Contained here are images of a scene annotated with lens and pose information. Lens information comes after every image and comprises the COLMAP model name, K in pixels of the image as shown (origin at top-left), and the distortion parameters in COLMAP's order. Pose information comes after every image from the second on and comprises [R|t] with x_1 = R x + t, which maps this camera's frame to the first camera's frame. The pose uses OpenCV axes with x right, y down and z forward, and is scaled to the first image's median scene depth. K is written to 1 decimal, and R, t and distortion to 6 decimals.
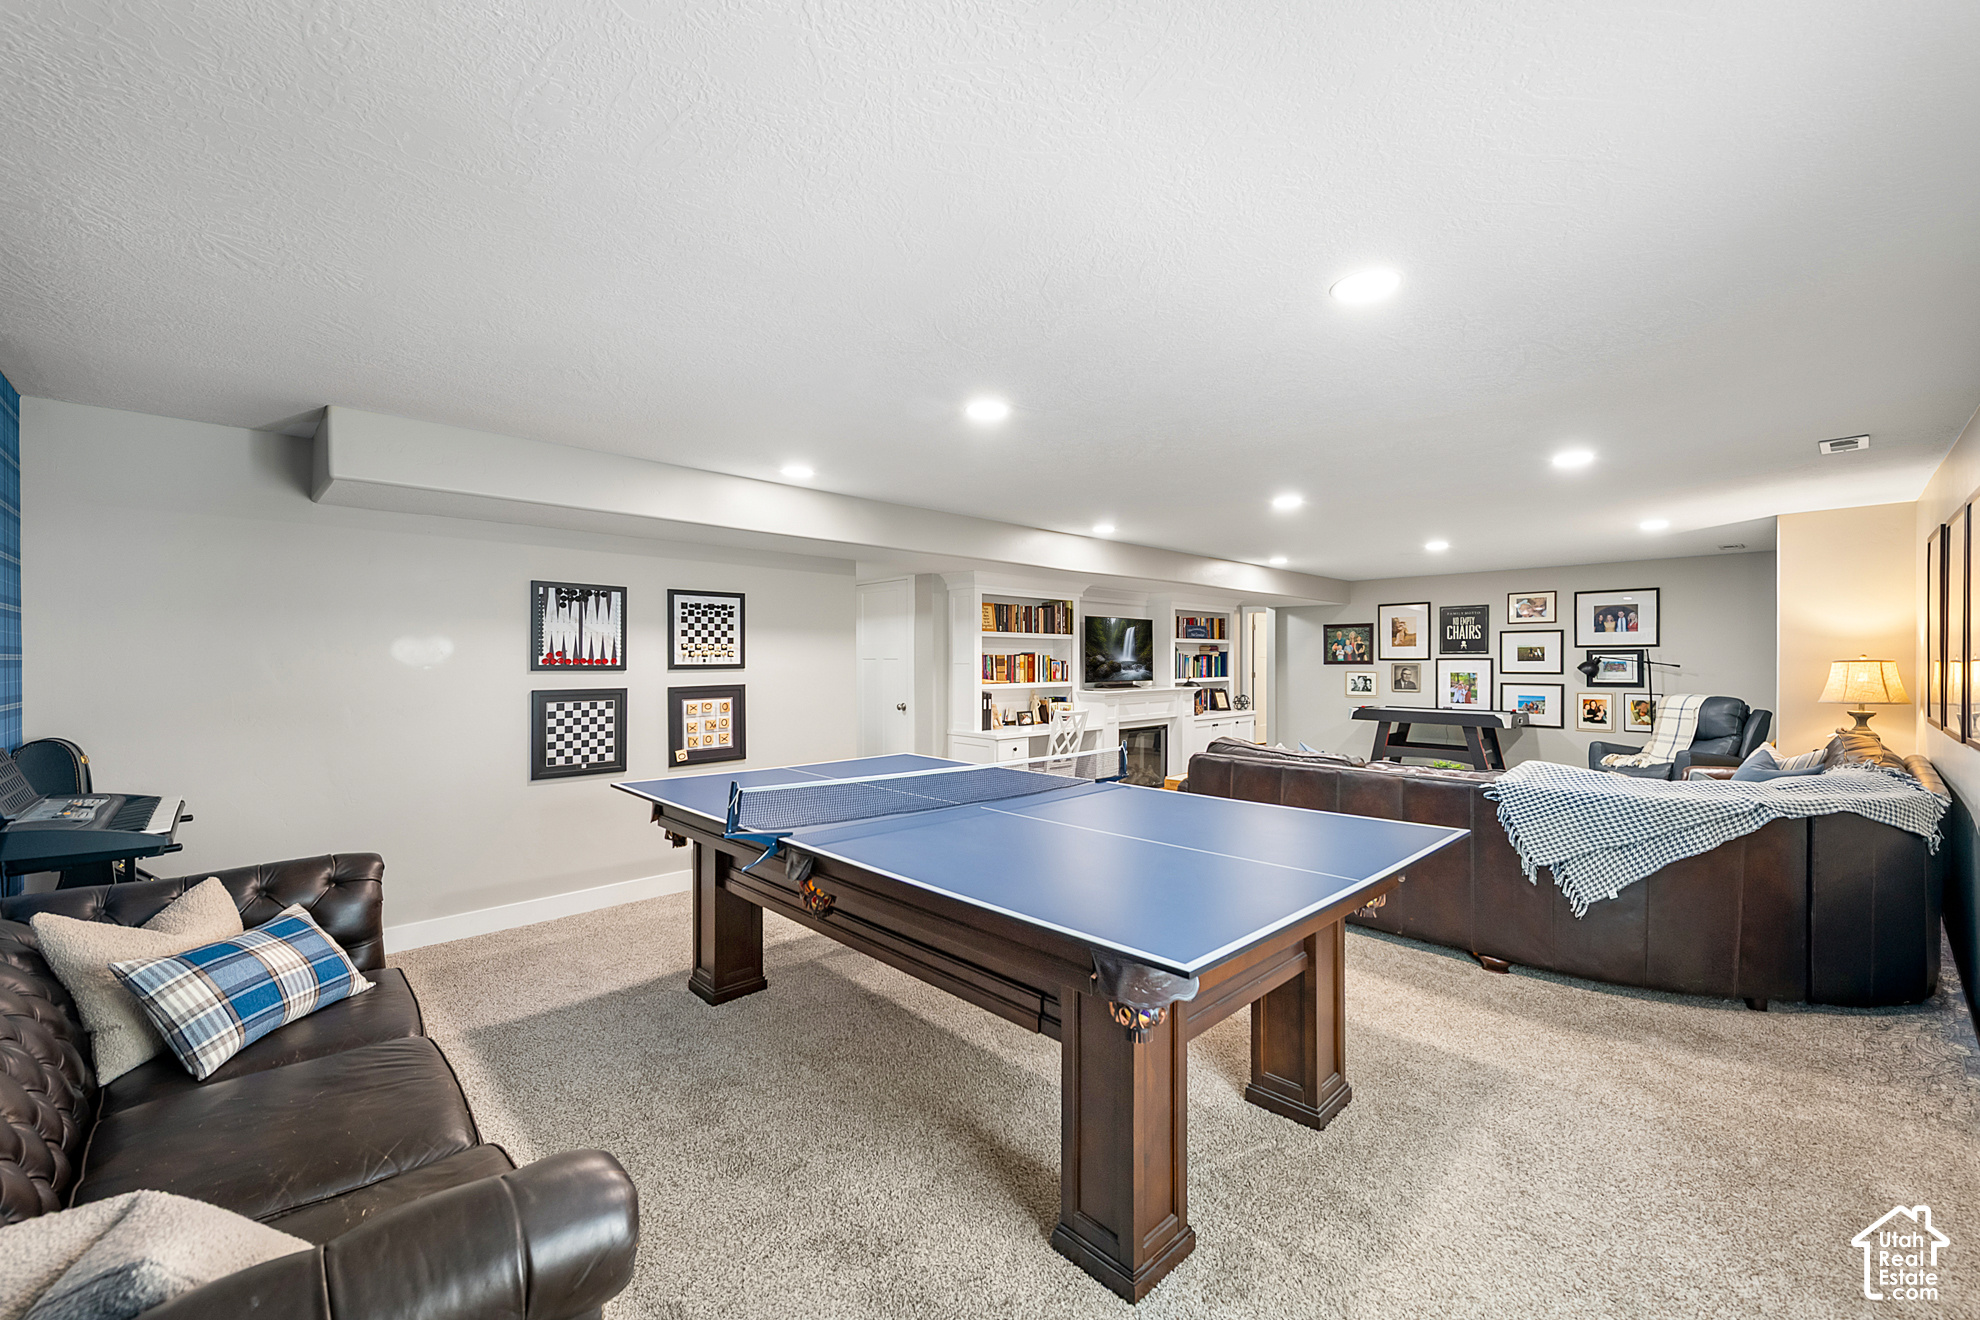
lens RADIAL K [[803.1, 0, 988.0], [0, 803.1, 662.6], [0, 0, 1]] dist [0.008698, 0.000221]
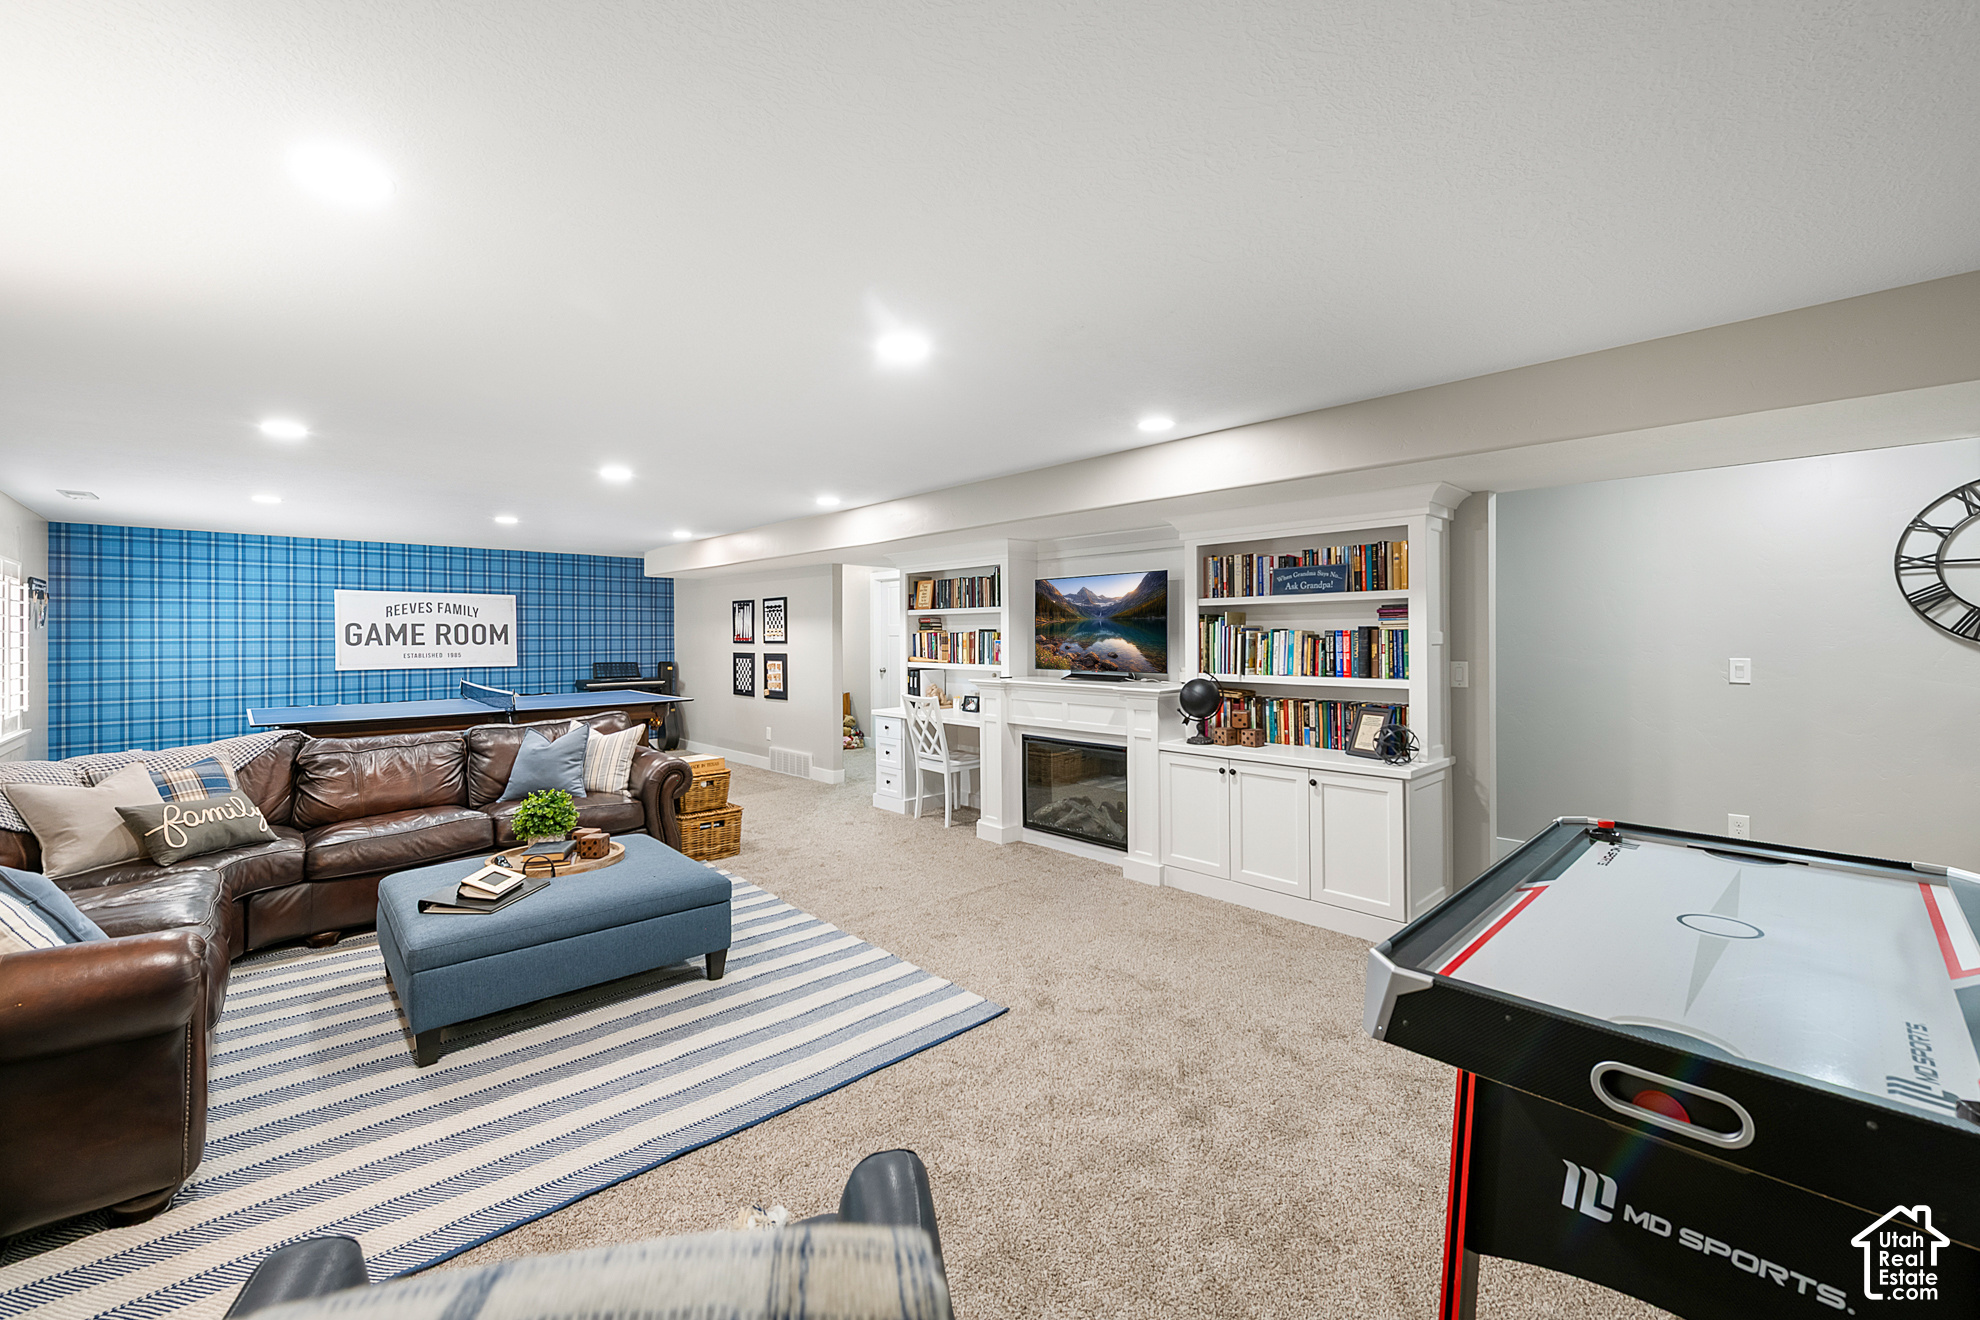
lens RADIAL K [[803.1, 0, 987.4], [0, 803.1, 643.2], [0, 0, 1]] dist [0.008698, 0.000221]
pose [[-0.001287, 0.006728, -0.999977, 0.969352], [-0.002688, 0.999974, 0.006732, -0.003571], [0.999996, 0.002696, -0.001269, 1.045880]]
